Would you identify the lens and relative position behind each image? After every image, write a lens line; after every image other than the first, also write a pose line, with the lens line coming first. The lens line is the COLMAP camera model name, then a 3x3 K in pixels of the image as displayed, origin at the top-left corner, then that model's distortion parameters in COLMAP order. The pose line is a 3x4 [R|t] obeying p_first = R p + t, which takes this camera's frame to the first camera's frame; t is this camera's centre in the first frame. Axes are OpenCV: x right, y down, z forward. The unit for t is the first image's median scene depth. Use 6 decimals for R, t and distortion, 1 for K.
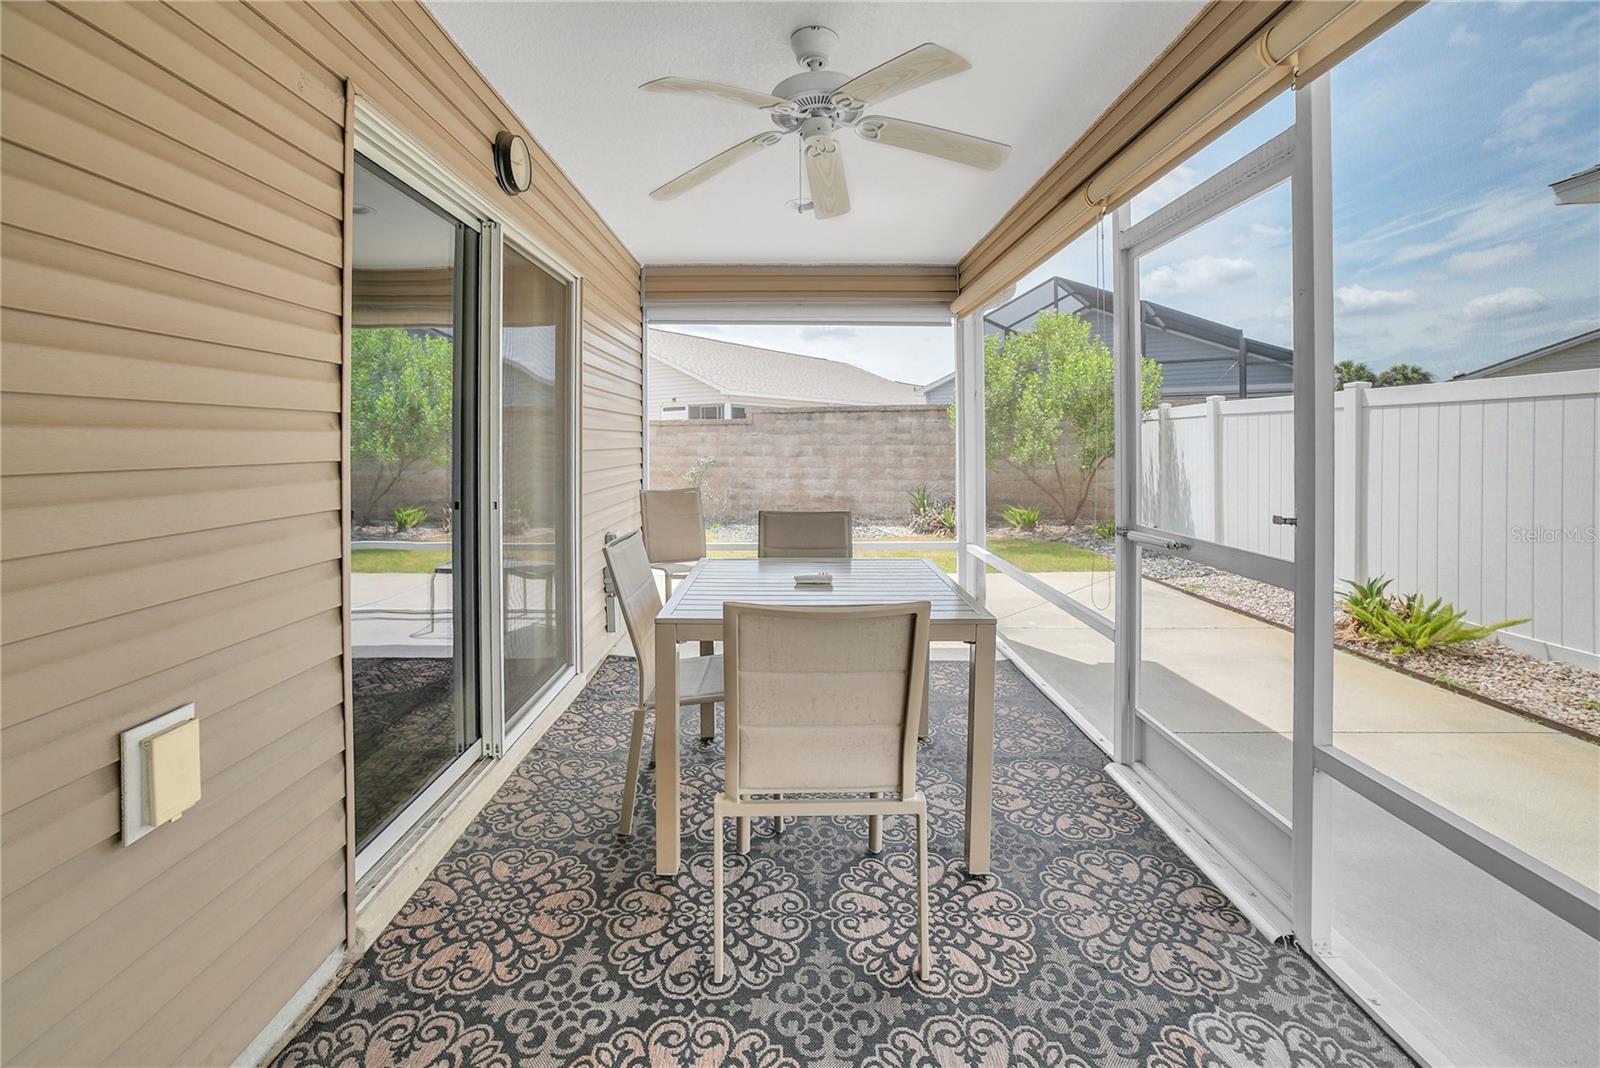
lens RADIAL K [[687.8, 0, 732.7], [0, 687.8, 446.6], [0, 0, 1]] dist [-0.000157, -0.000048]
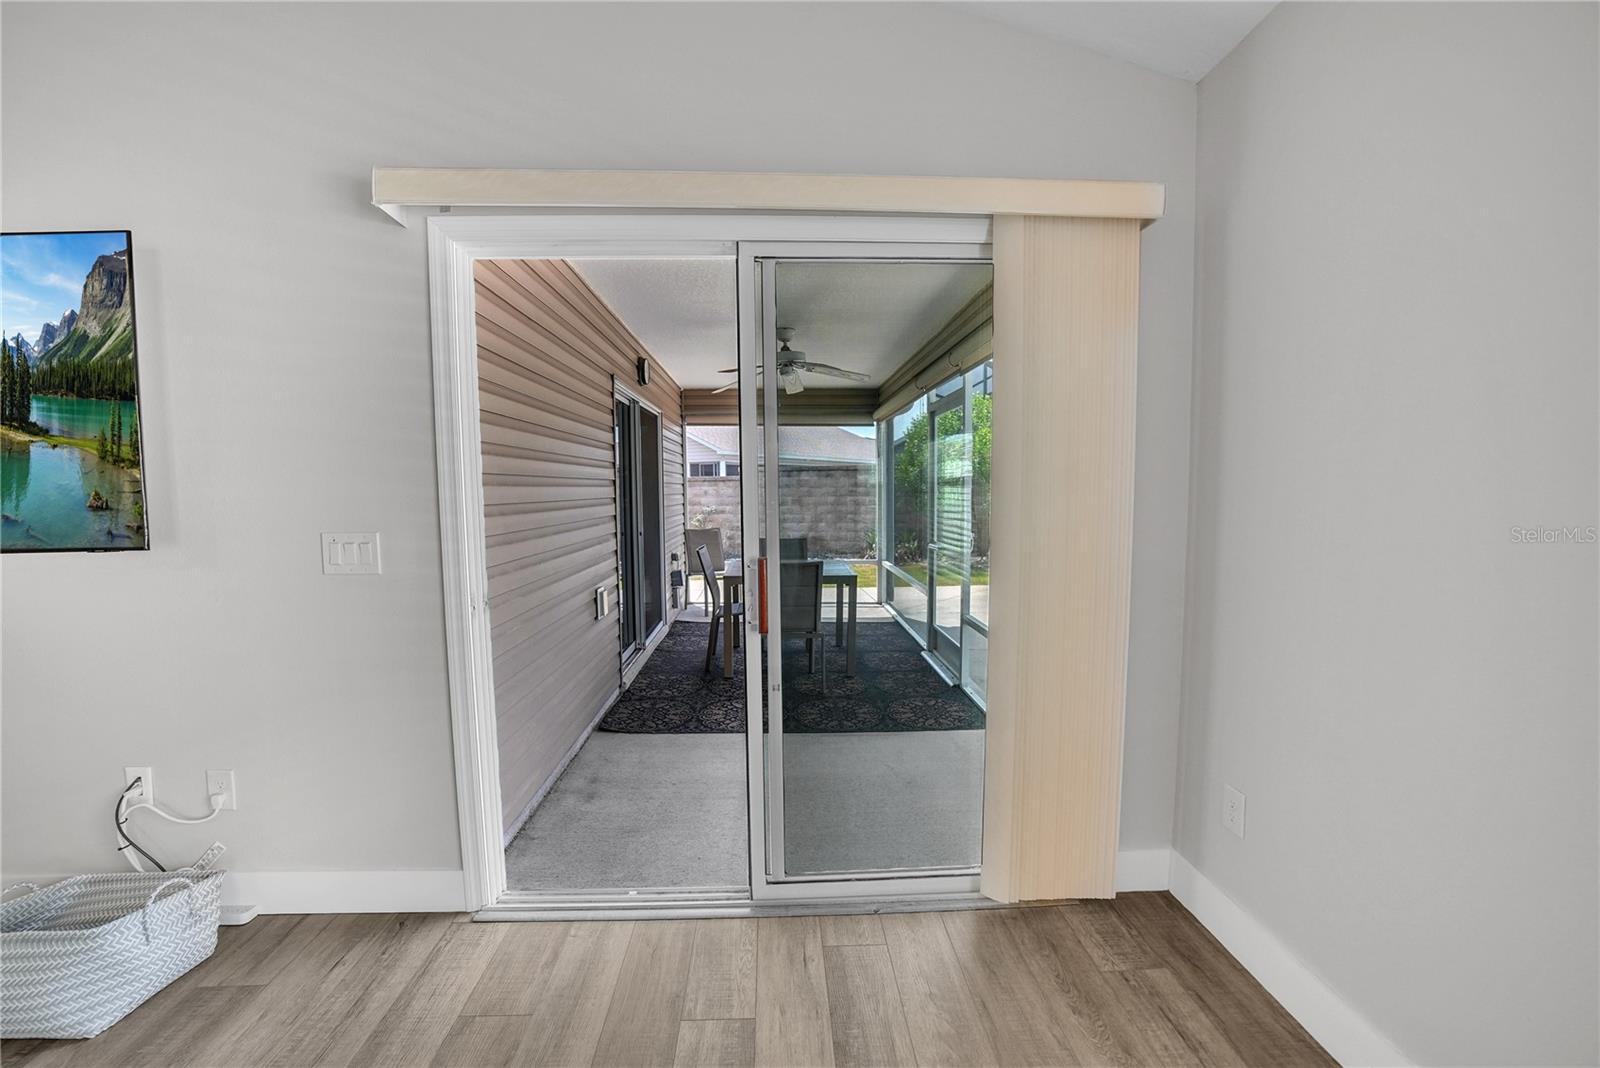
lens RADIAL K [[635.4, 0, 792.0], [0, 635.4, 532.7], [0, 0, 1]] dist [-0.049533, 0.018423]
pose [[0.993663, -0.009436, 0.112007, -0.018270], [0.002654, 0.998162, 0.060545, -0.007510], [-0.112372, -0.059864, 0.991861, -0.200925]]
